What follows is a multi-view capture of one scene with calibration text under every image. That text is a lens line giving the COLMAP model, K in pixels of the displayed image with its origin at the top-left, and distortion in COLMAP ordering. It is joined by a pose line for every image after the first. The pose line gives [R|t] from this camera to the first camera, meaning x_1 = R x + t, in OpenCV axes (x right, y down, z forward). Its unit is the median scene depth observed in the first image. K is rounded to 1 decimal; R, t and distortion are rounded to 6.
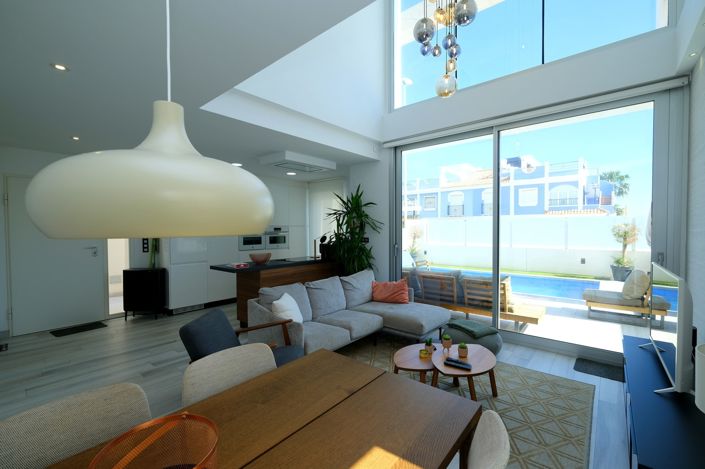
lens RADIAL K [[304.5, 0, 351.5], [0, 304.5, 235.5], [0, 0, 1]] dist [-0.000634, -0.000150]
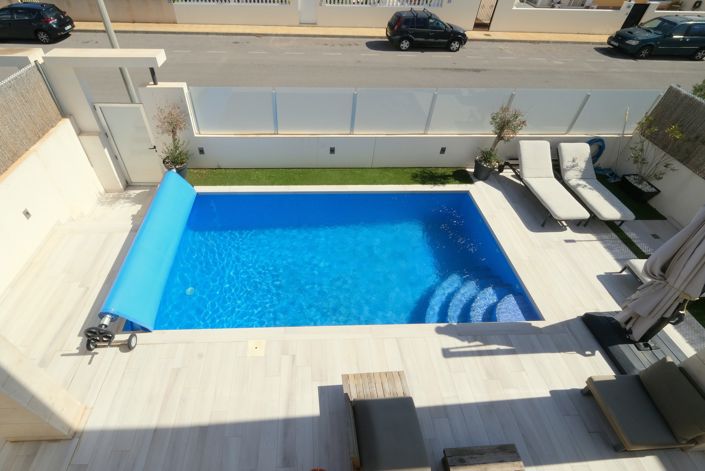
lens RADIAL K [[346.1, 0, 311.4], [0, 346.1, 210.4], [0, 0, 1]] dist [-0.002886, -0.000842]
pose [[0.748844, -0.430021, 0.504296, 0.117344], [-0.003515, 0.758331, 0.651860, -0.631244], [-0.662737, -0.489914, 0.566360, 1.268947]]
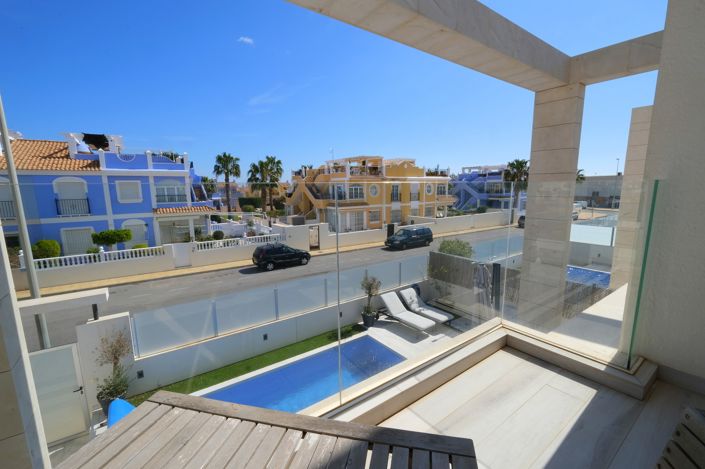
lens RADIAL K [[306.5, 0, 351.3], [0, 306.5, 236.8], [0, 0, 1]] dist [-0.002024, -0.000198]
pose [[0.251037, -0.156976, 0.955164, -0.329188], [0.037473, 0.987599, 0.152458, -0.617750], [-0.967252, -0.002479, 0.253806, 1.321980]]
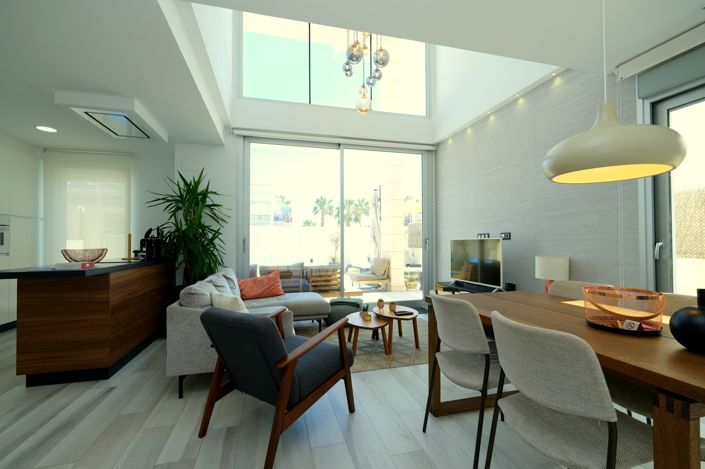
lens RADIAL K [[313.0, 0, 351.0], [0, 313.0, 235.6], [0, 0, 1]] dist [0.000644, -0.000216]
pose [[0.573136, 0.020466, 0.819204, -0.440386], [0.018944, 0.999090, -0.038213, 0.058039], [-0.819241, 0.037420, 0.572227, 0.179492]]
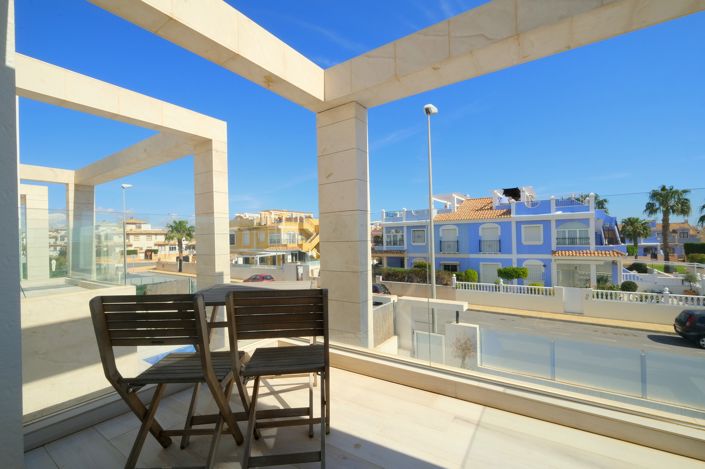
lens RADIAL K [[304.5, 0, 351.5], [0, 304.5, 235.5], [0, 0, 1]] dist [-0.000634, -0.000150]
pose [[0.994018, -0.016663, 0.107938, -0.225490], [0.020462, 0.999206, -0.034183, -0.583457], [-0.107283, 0.036187, 0.993570, 0.983176]]
